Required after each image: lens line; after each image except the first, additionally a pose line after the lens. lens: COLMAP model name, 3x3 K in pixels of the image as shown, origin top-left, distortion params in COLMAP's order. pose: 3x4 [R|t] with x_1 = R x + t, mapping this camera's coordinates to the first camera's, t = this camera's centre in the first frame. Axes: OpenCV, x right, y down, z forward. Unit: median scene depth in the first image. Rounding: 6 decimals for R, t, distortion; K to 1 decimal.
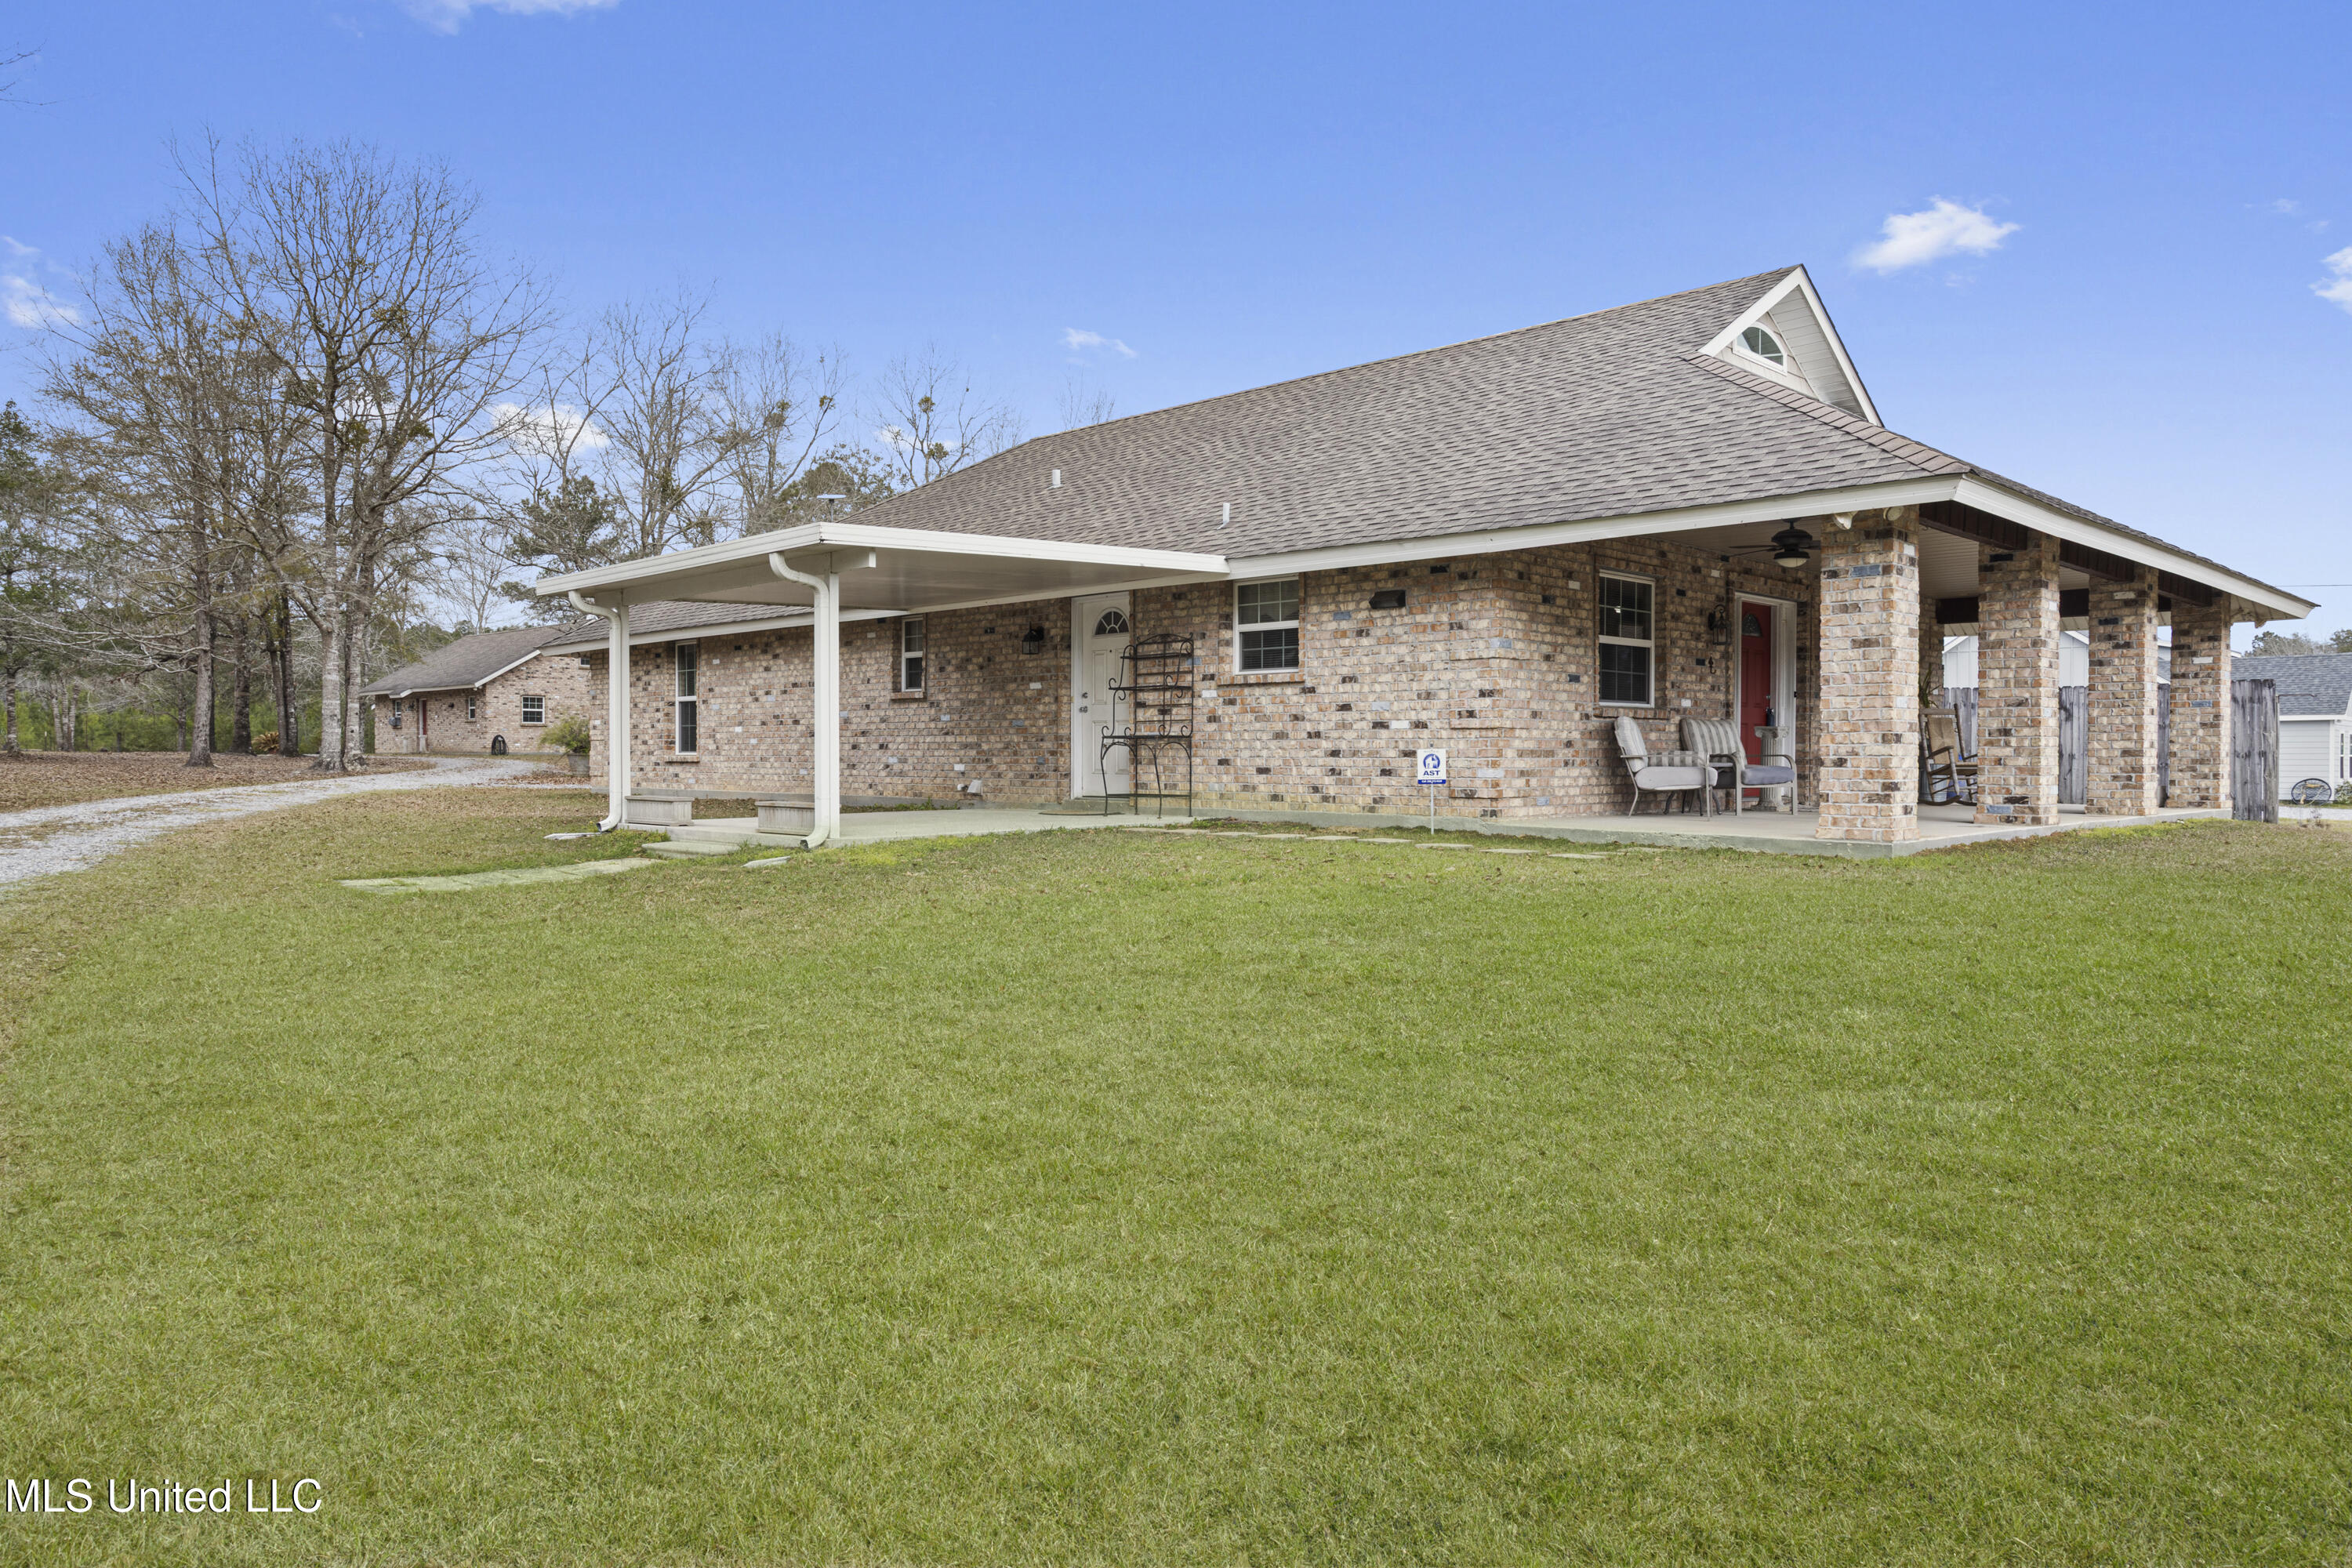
lens RADIAL K [[1593.7, 0, 1176.7], [0, 1593.7, 772.9], [0, 0, 1]] dist [-0.002758, -0.000234]
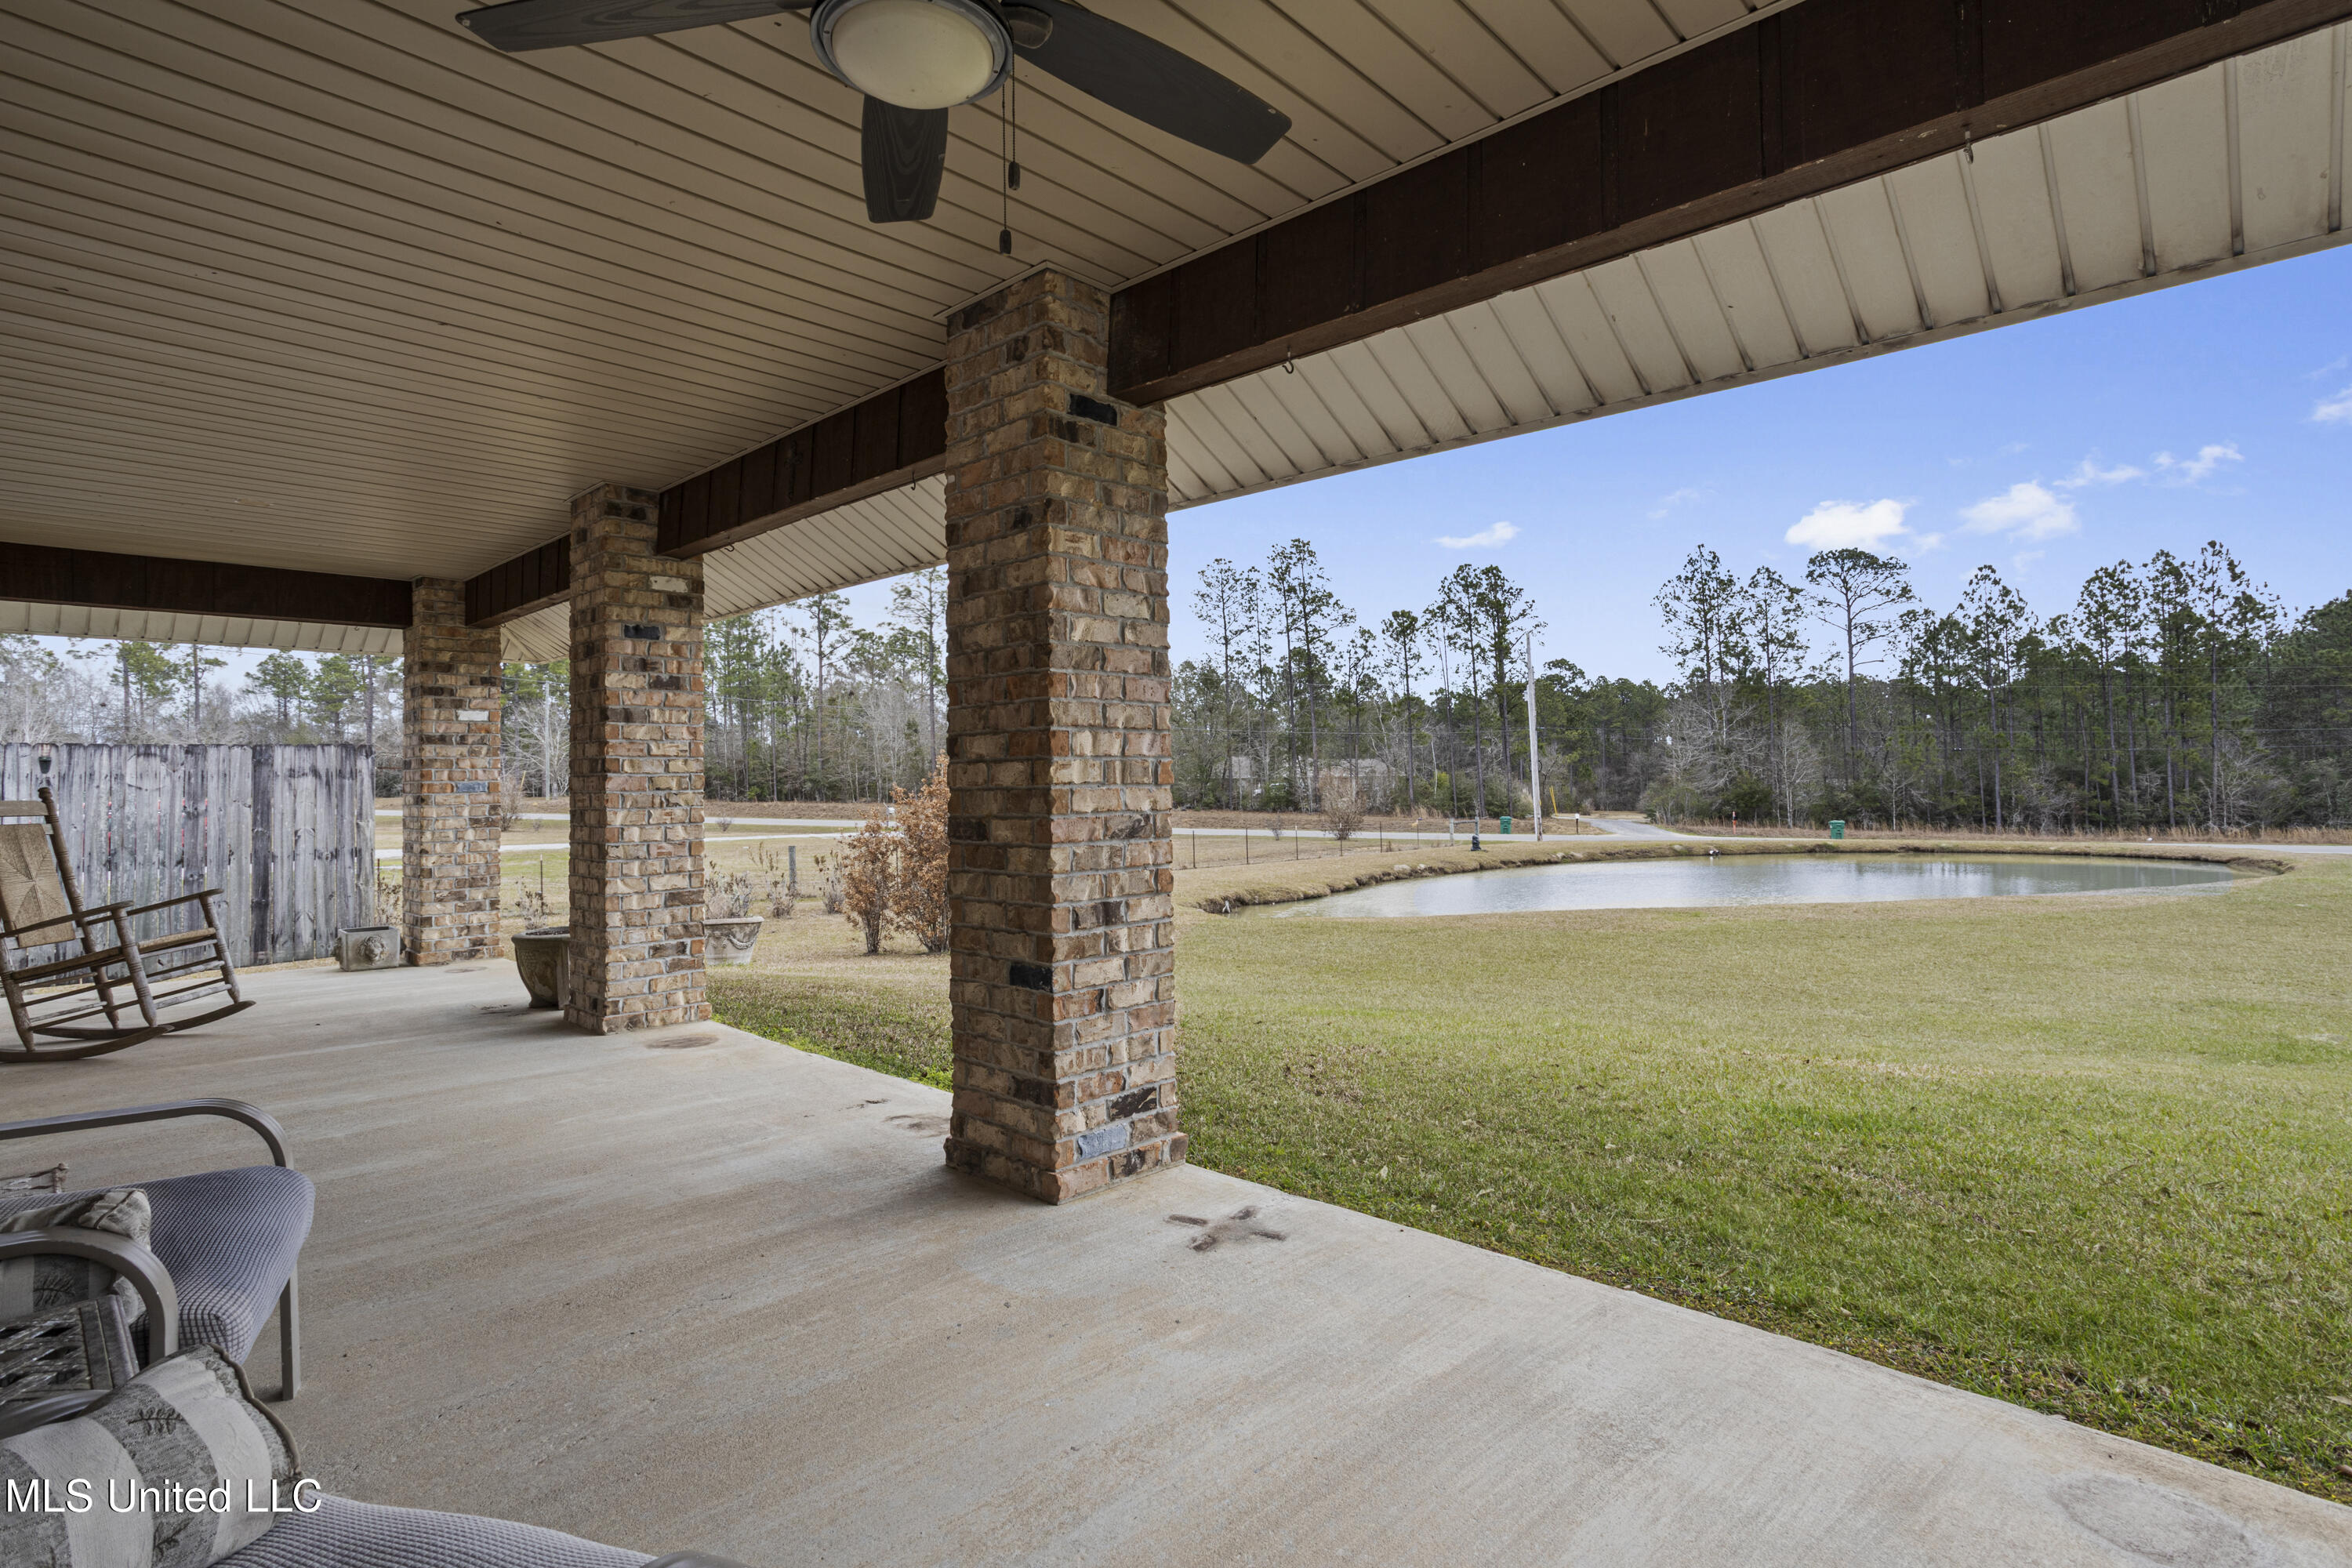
lens RADIAL K [[1128.0, 0, 1170.6], [0, 1128.0, 765.1], [0, 0, 1]] dist [-0.029517, 0.004566]
pose [[-0.042908, 0.016731, 0.998939, 0.235437], [0.017409, 0.999720, -0.015996, -0.045916], [-0.998927, 0.016704, -0.043188, 0.853643]]
